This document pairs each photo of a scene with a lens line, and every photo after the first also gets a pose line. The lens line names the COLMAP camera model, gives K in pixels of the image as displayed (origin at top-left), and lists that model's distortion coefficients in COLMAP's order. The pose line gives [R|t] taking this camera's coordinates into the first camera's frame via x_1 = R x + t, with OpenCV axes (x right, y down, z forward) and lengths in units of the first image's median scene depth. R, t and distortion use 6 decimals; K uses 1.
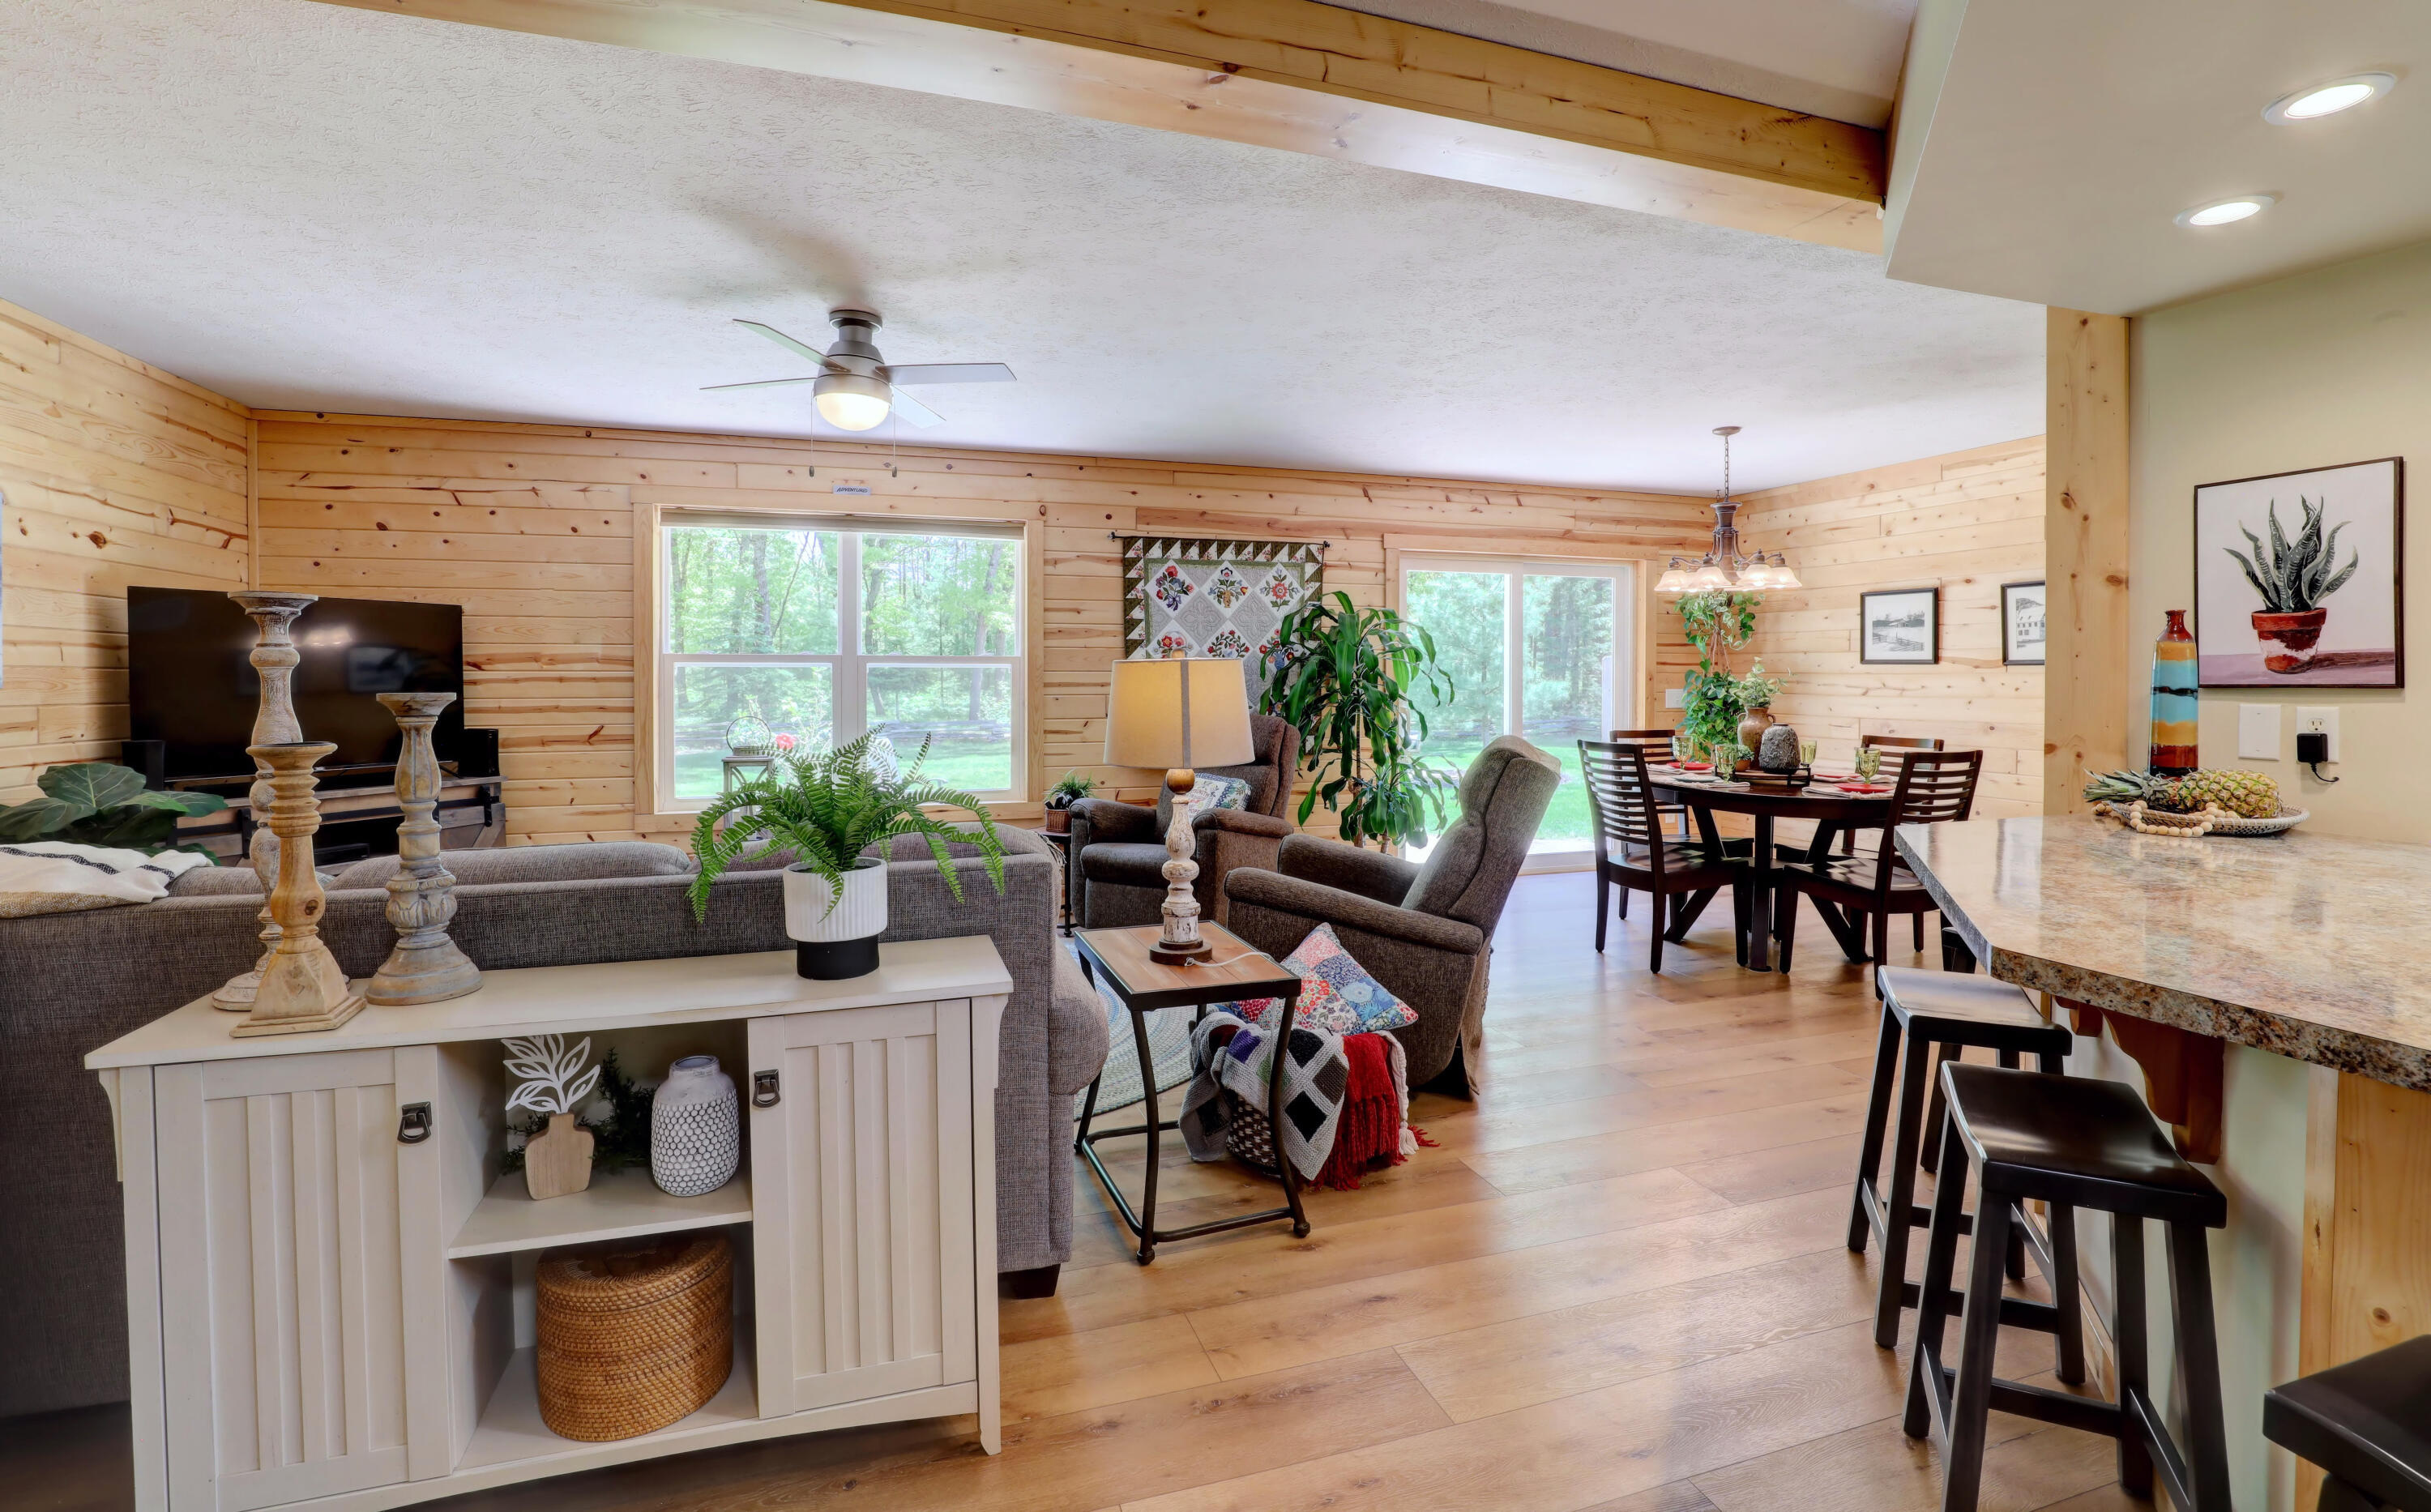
lens RADIAL K [[1116.6, 0, 1221.6], [0, 1116.6, 692.8], [0, 0, 1]] dist [-0.038421, 0.008114]
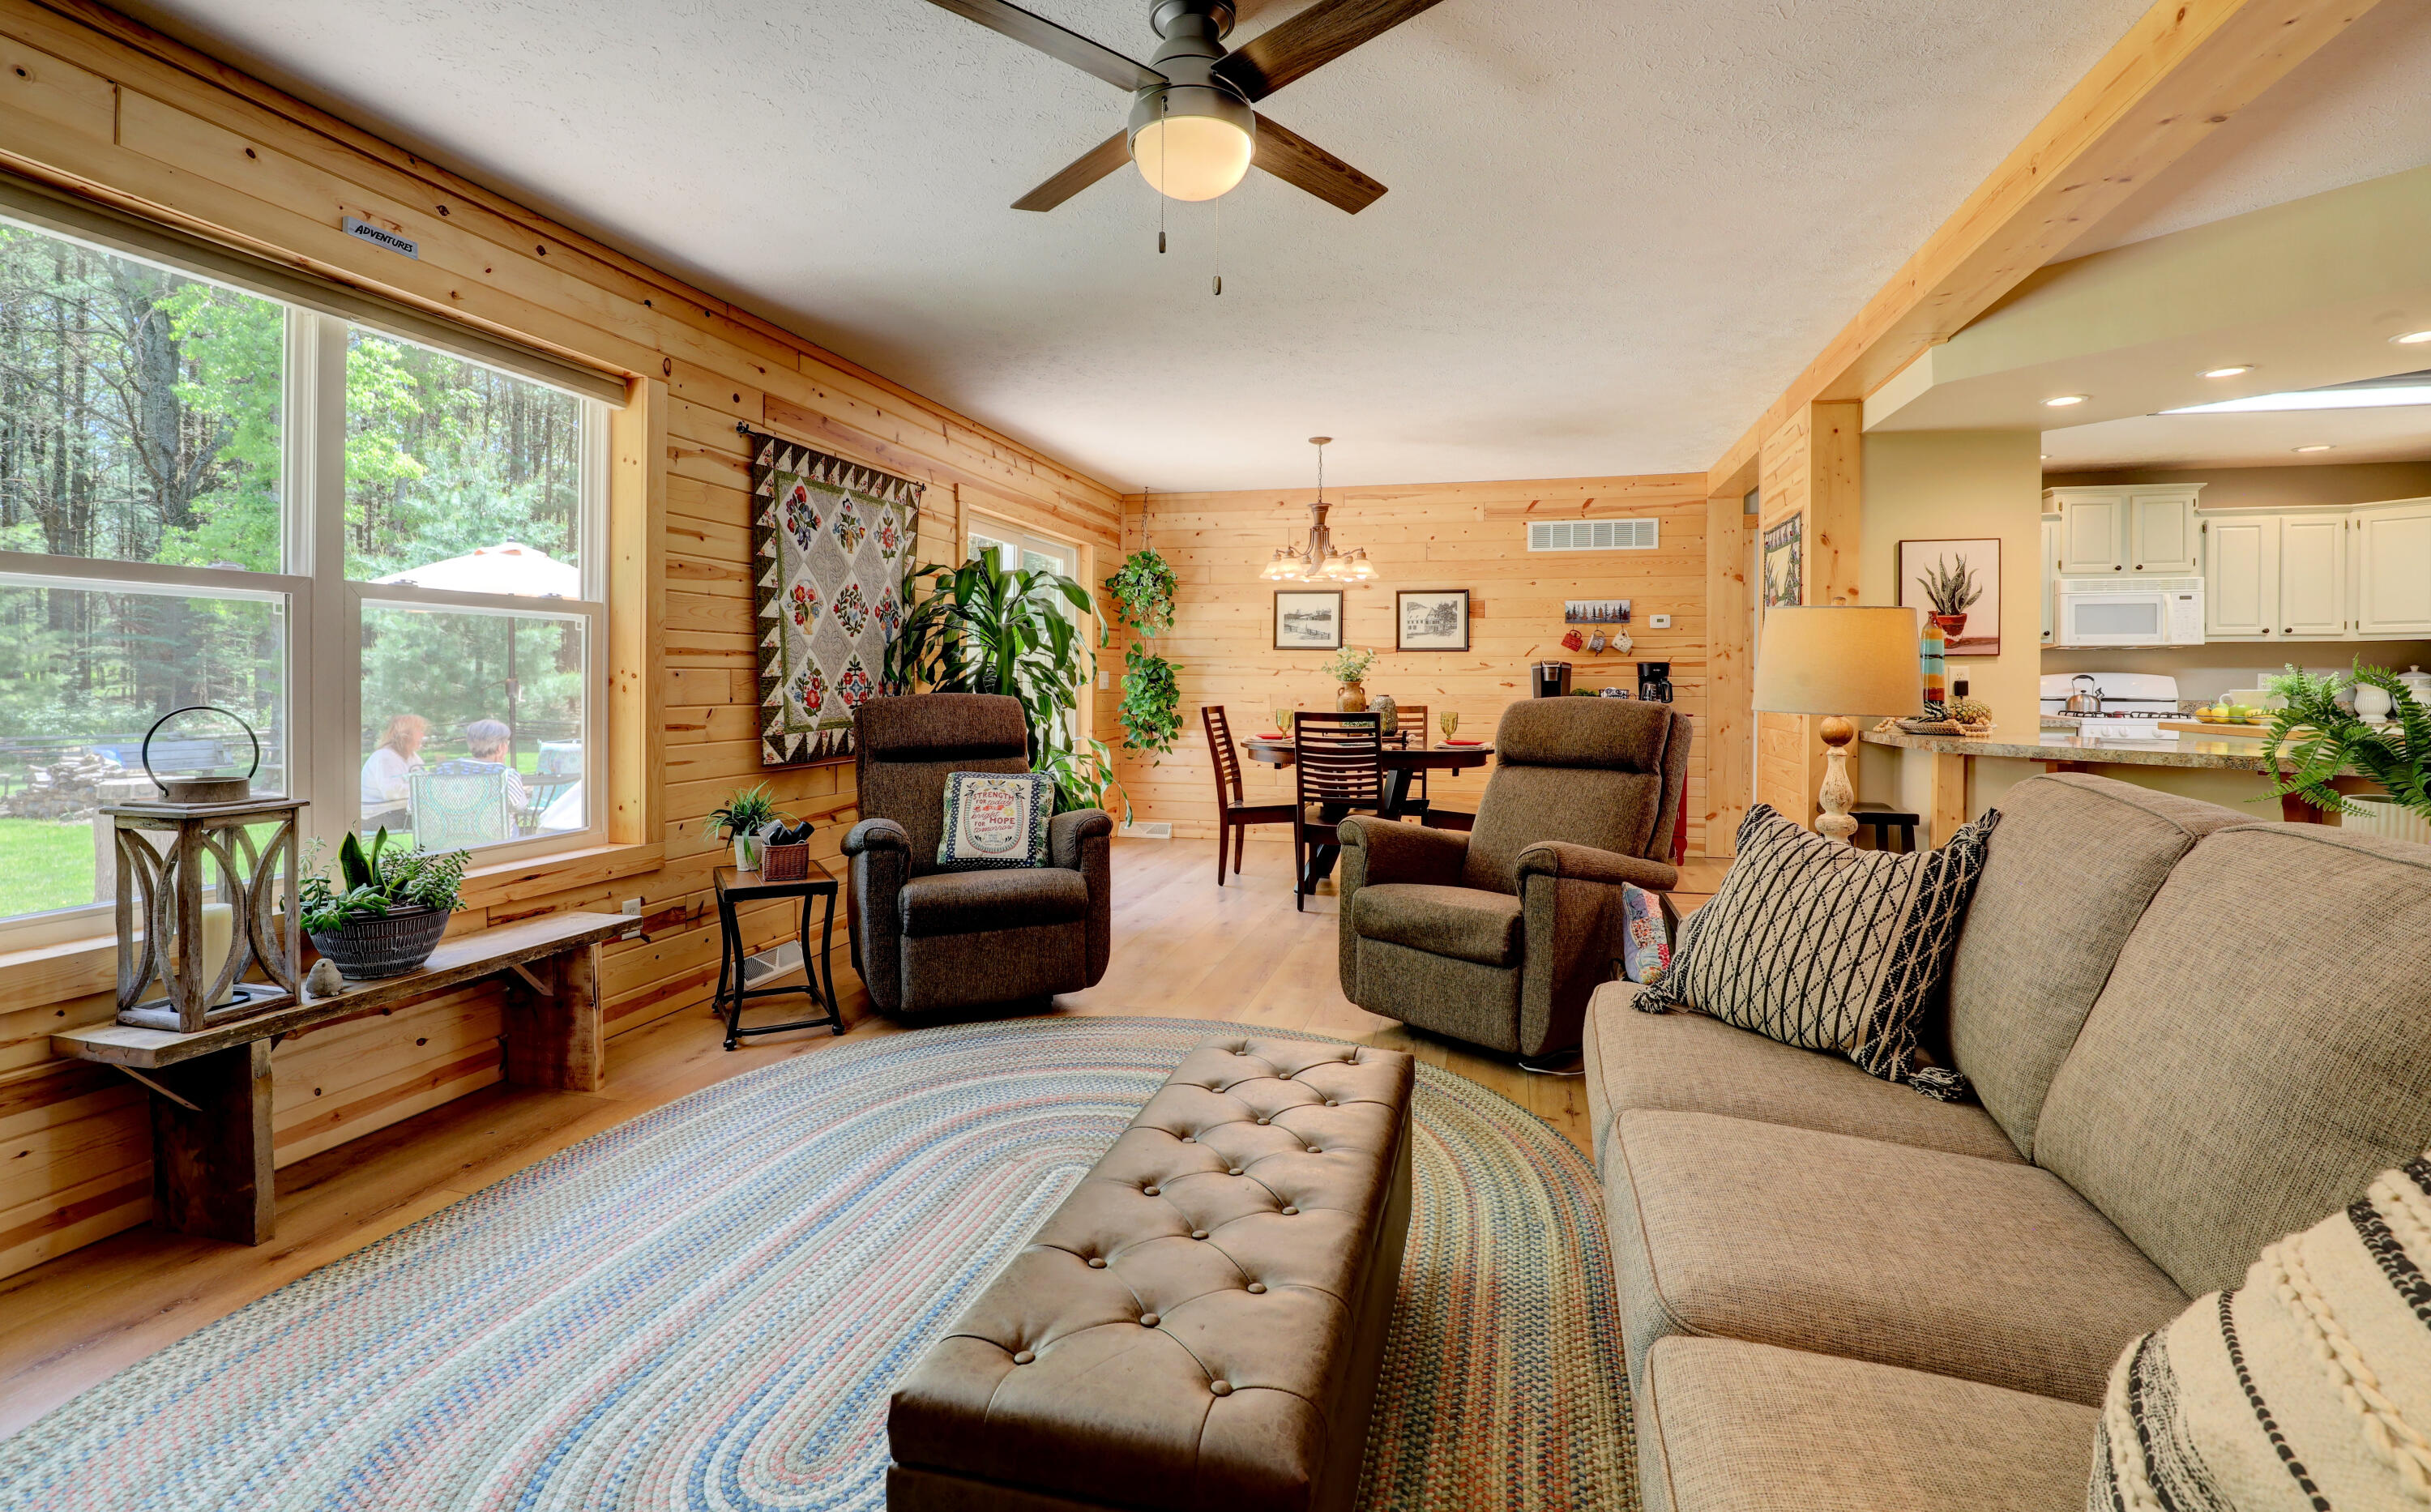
lens RADIAL K [[1116.6, 0, 1221.6], [0, 1116.6, 692.8], [0, 0, 1]] dist [-0.038421, 0.008114]
pose [[0.541666, -0.008502, 0.840551, -0.575234], [0.007977, 0.999956, 0.004973, 0.017679], [-0.840556, 0.004011, 0.541710, 0.469420]]
